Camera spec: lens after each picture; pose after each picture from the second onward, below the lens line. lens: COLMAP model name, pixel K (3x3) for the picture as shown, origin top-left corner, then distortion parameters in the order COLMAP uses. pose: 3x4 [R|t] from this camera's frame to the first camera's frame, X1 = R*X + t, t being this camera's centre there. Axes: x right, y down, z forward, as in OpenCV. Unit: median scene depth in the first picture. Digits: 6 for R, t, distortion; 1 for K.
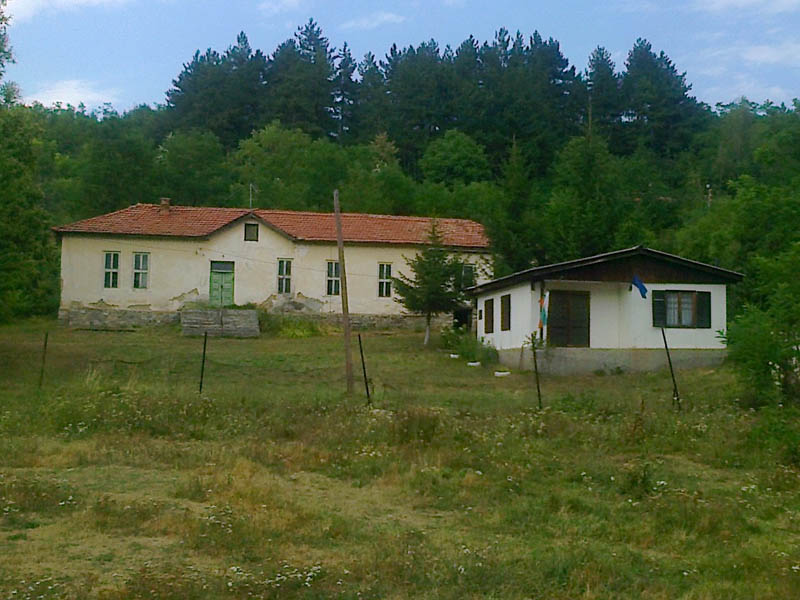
lens RADIAL K [[1117.3, 0, 400.0], [0, 1117.3, 300.0], [0, 0, 1]] dist [-0.024507, -0.000504]
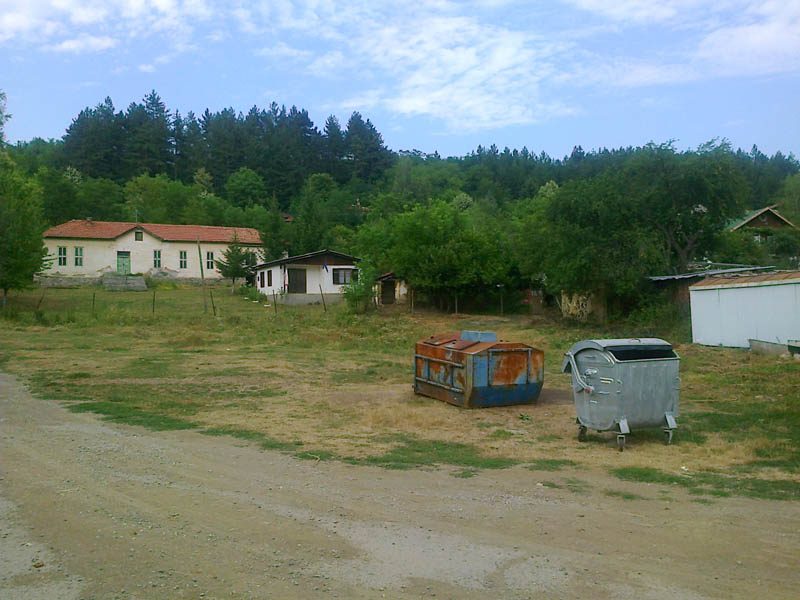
lens RADIAL K [[754.1, 0, 400.0], [0, 754.1, 300.0], [0, 0, 1]] dist [0.005021, 0.008485]
pose [[0.969561, -0.018146, 0.244175, -0.015402], [0.004891, 0.998486, 0.054785, -0.019558], [-0.244799, -0.051923, 0.968182, -0.384802]]
